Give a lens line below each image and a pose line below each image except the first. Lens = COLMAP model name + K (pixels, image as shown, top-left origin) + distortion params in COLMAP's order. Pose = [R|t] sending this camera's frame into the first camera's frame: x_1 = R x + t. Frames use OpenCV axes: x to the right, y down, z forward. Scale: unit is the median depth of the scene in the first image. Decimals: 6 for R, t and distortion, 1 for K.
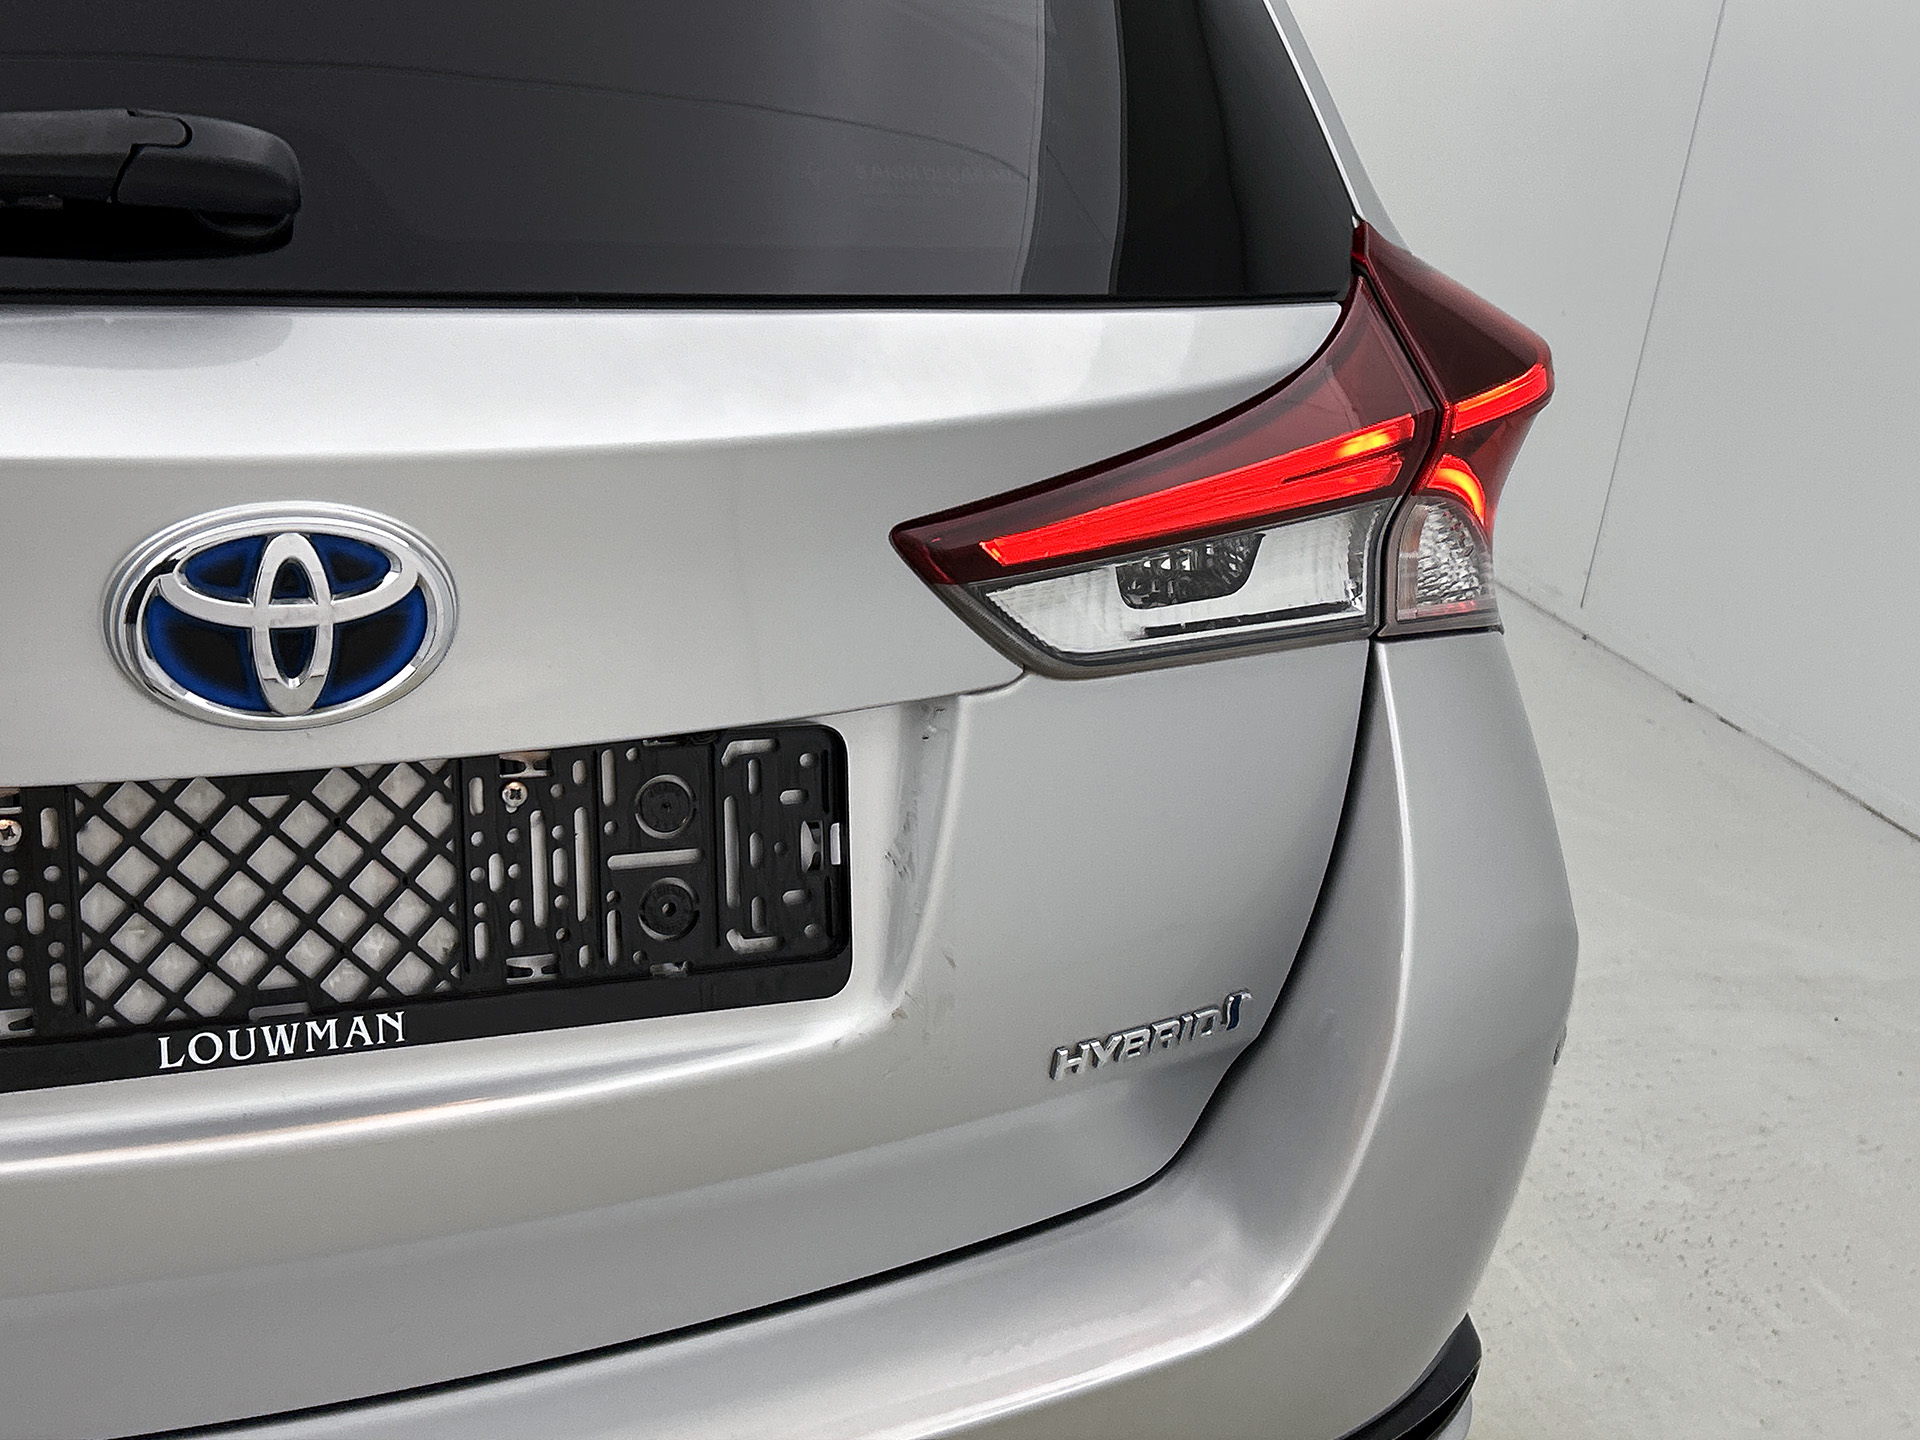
lens RADIAL K [[2414.4, 0, 960.0], [0, 2414.4, 720.0], [0, 0, 1]] dist [0.178043, -0.610837]
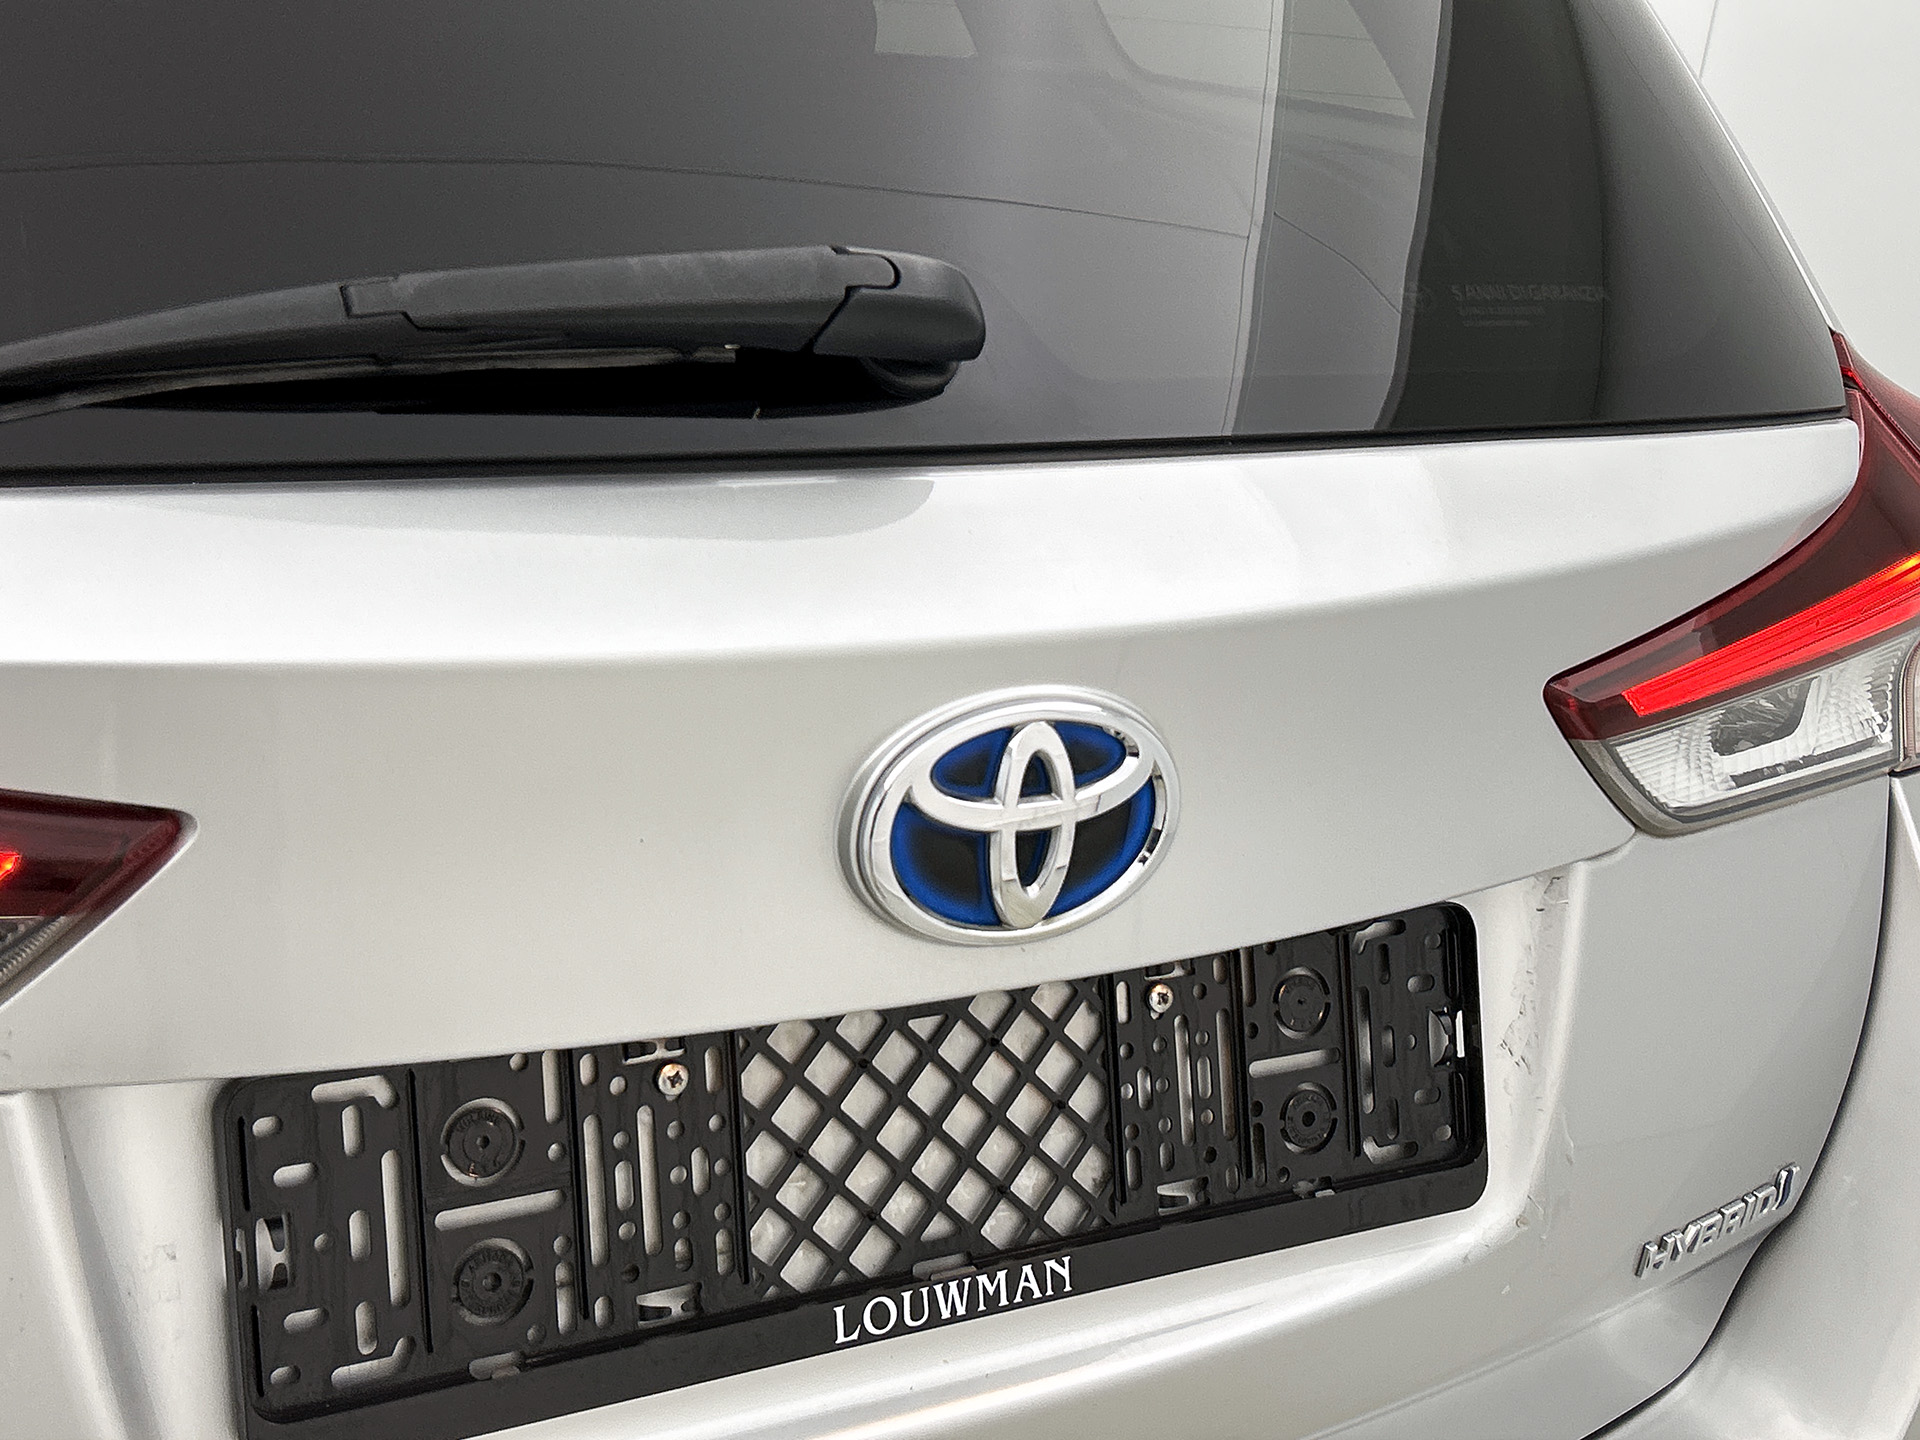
lens RADIAL K [[2414.4, 0, 960.0], [0, 2414.4, 720.0], [0, 0, 1]] dist [0.178043, -0.610837]
pose [[0.994525, -0.040584, 0.096294, -0.347593], [0.045061, 0.997980, -0.044784, -0.035665], [-0.094282, 0.048878, 0.994345, 0.126121]]
